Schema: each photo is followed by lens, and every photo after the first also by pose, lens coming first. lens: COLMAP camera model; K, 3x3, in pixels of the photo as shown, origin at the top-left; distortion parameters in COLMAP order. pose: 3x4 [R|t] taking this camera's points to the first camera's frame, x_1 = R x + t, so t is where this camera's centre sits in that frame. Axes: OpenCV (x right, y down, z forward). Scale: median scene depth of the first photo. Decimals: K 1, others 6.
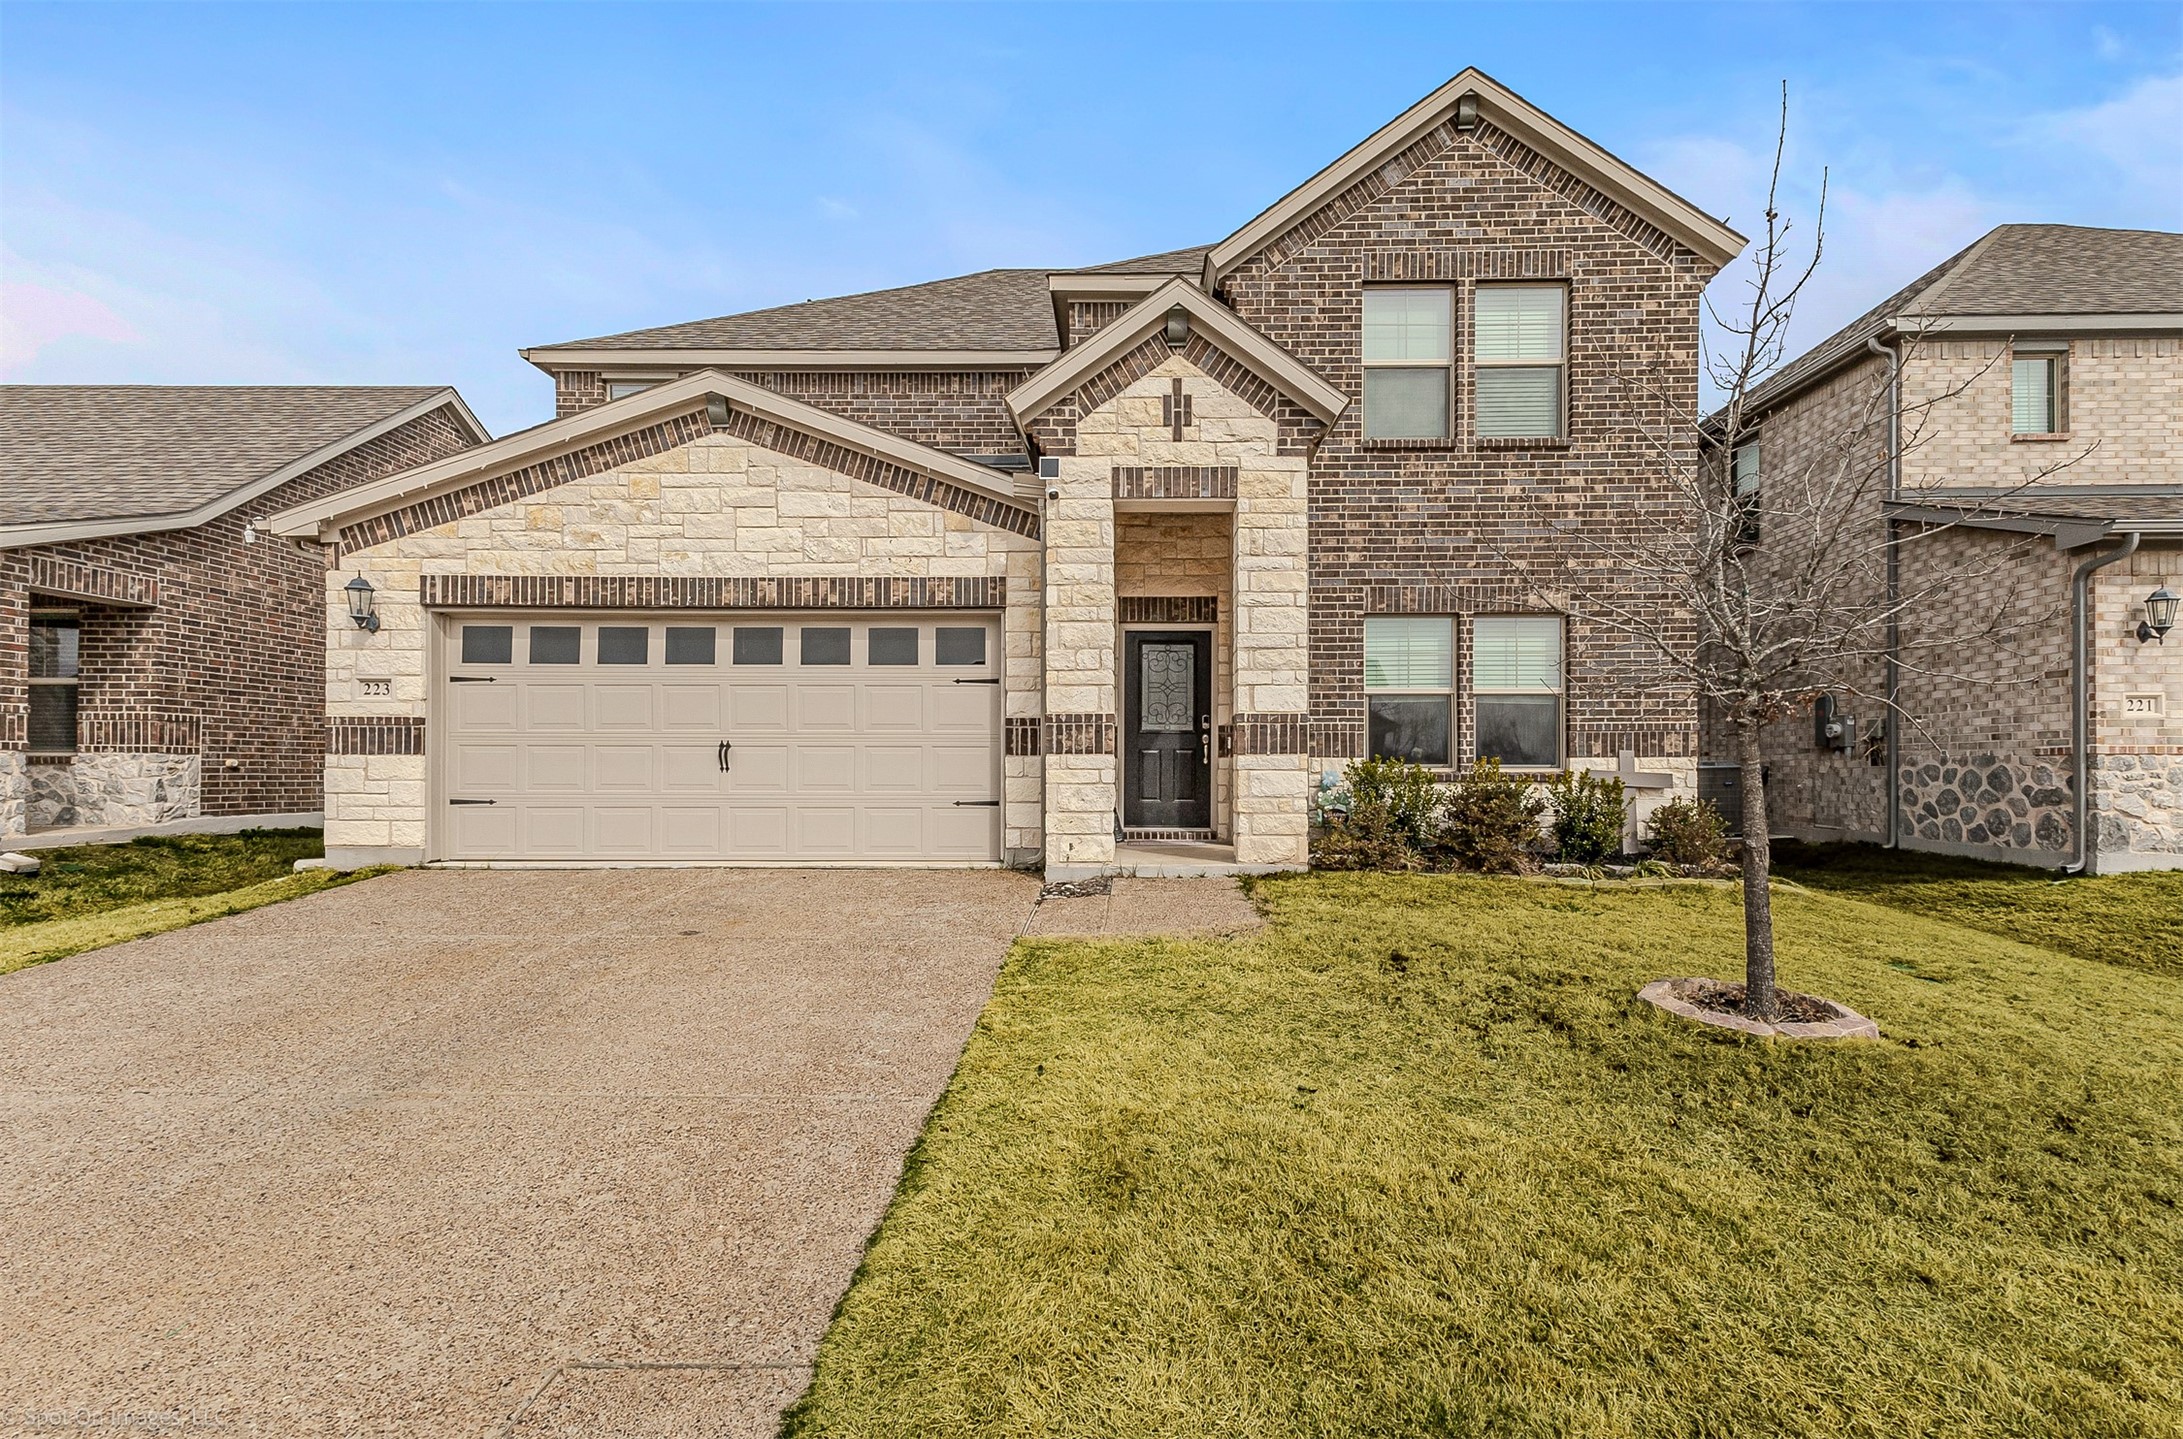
lens RADIAL K [[1008.7, 0, 1081.1], [0, 1008.7, 799.9], [0, 0, 1]] dist [0.022091, -0.001254]
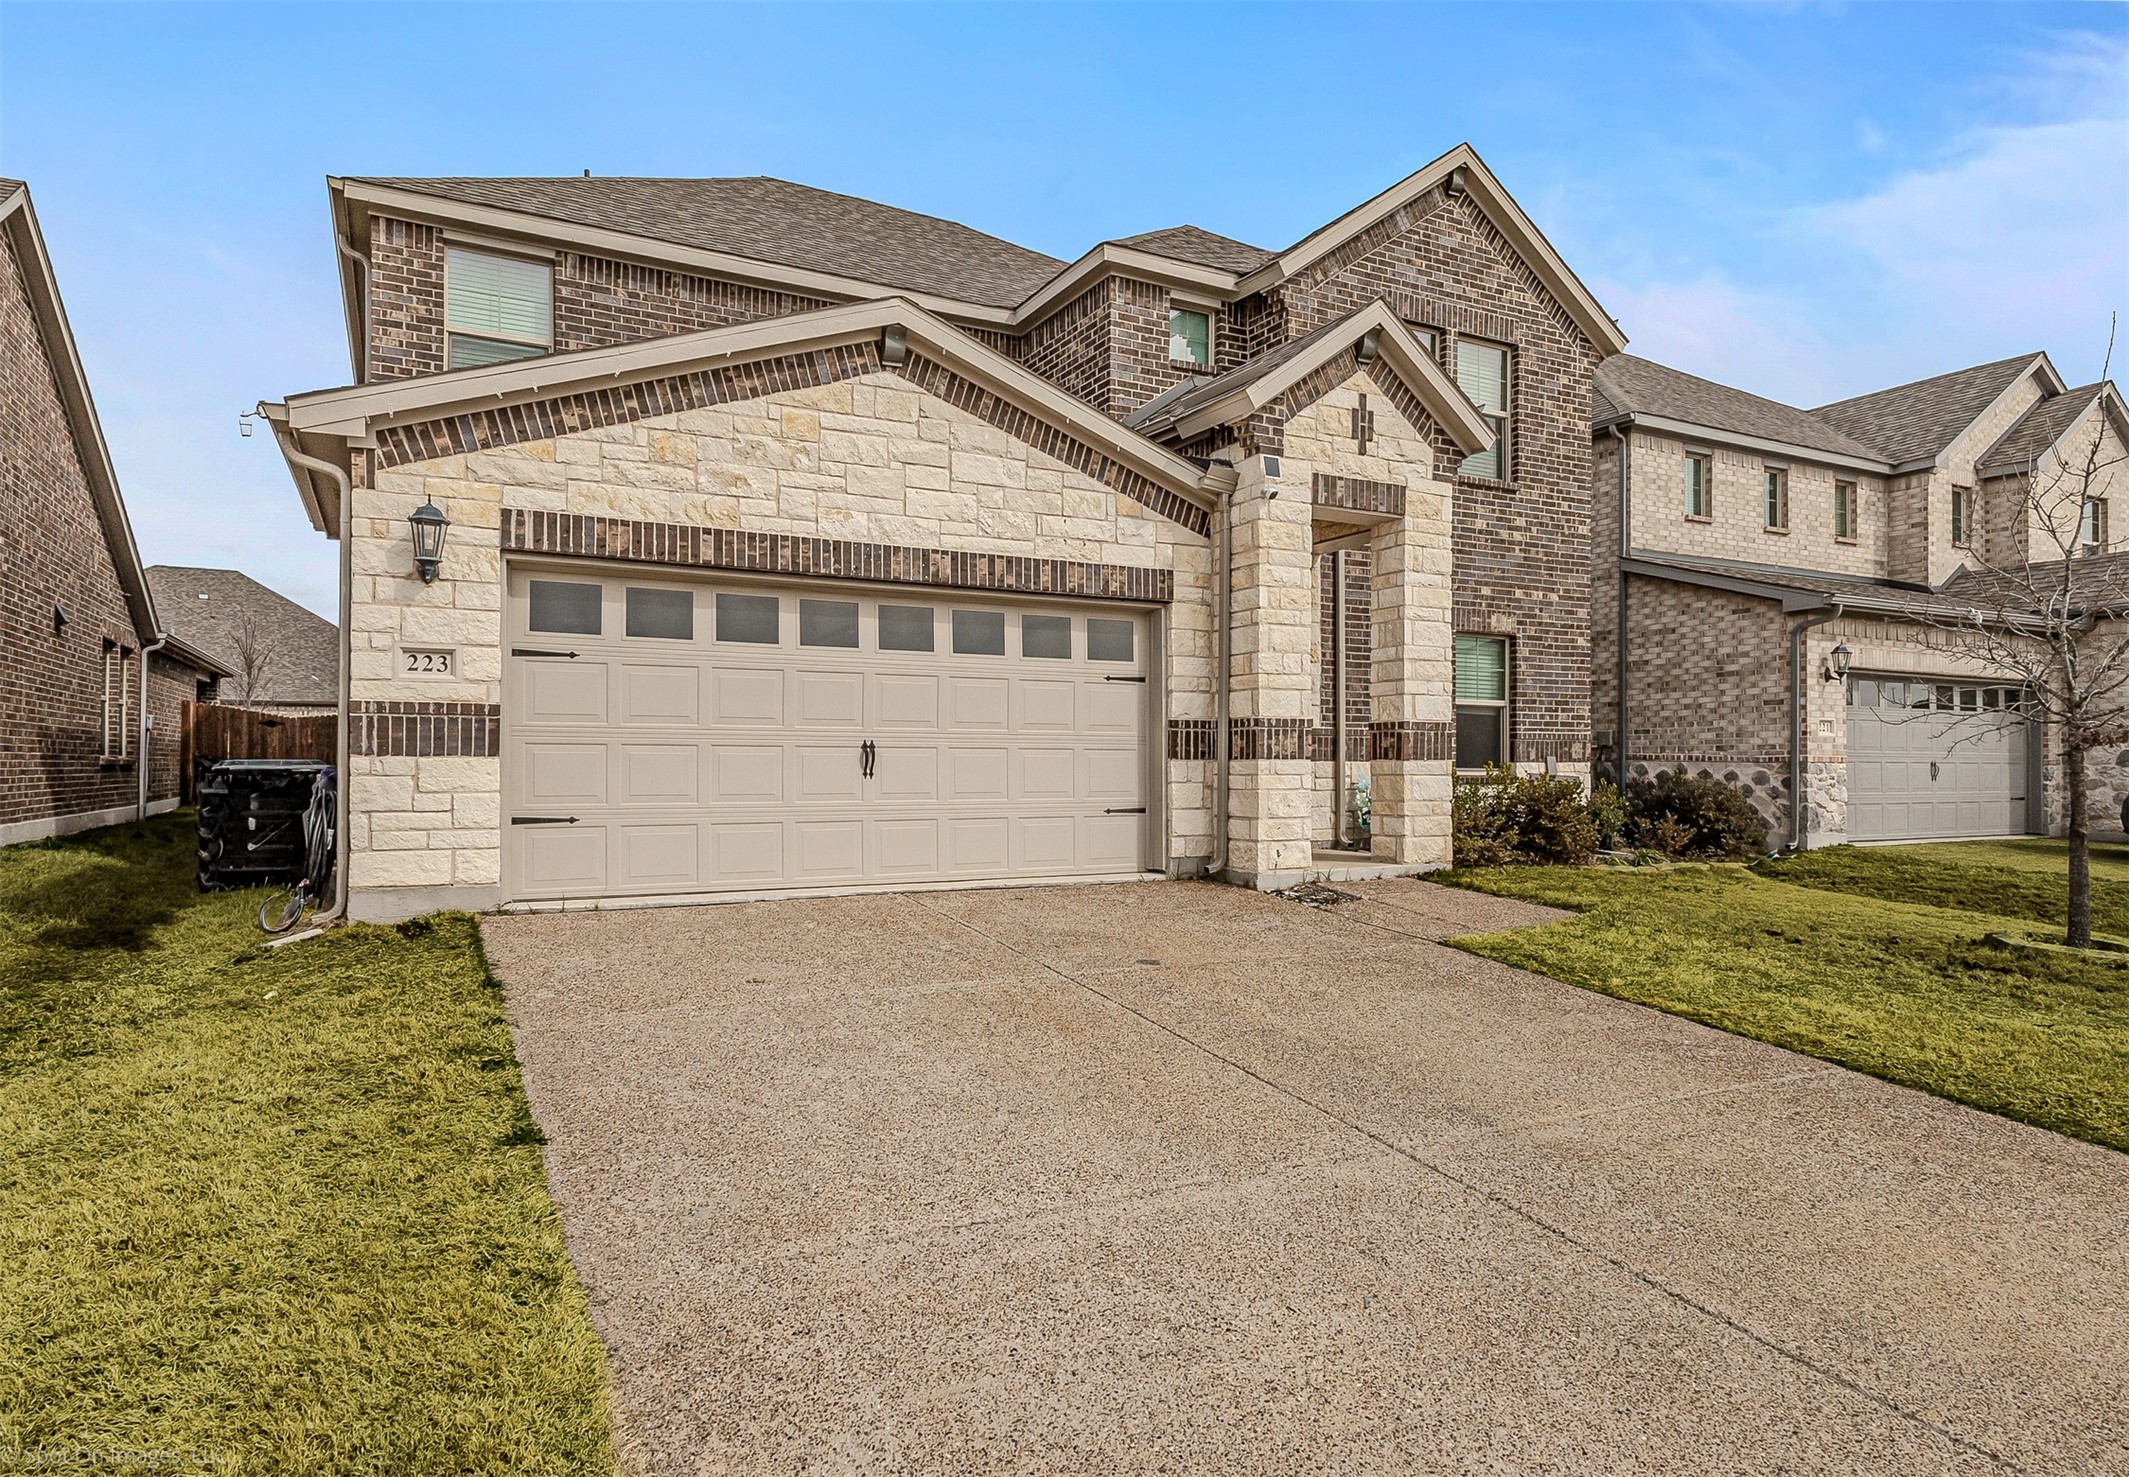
lens RADIAL K [[1144.9, 0, 1048.5], [0, 1144.9, 809.5], [0, 0, 1]] dist [0.001911, 0.000399]
pose [[0.892444, -0.015746, 0.450884, -0.665105], [0.012650, 0.999871, 0.009879, -0.009713], [-0.450982, -0.003112, 0.892528, 0.098395]]
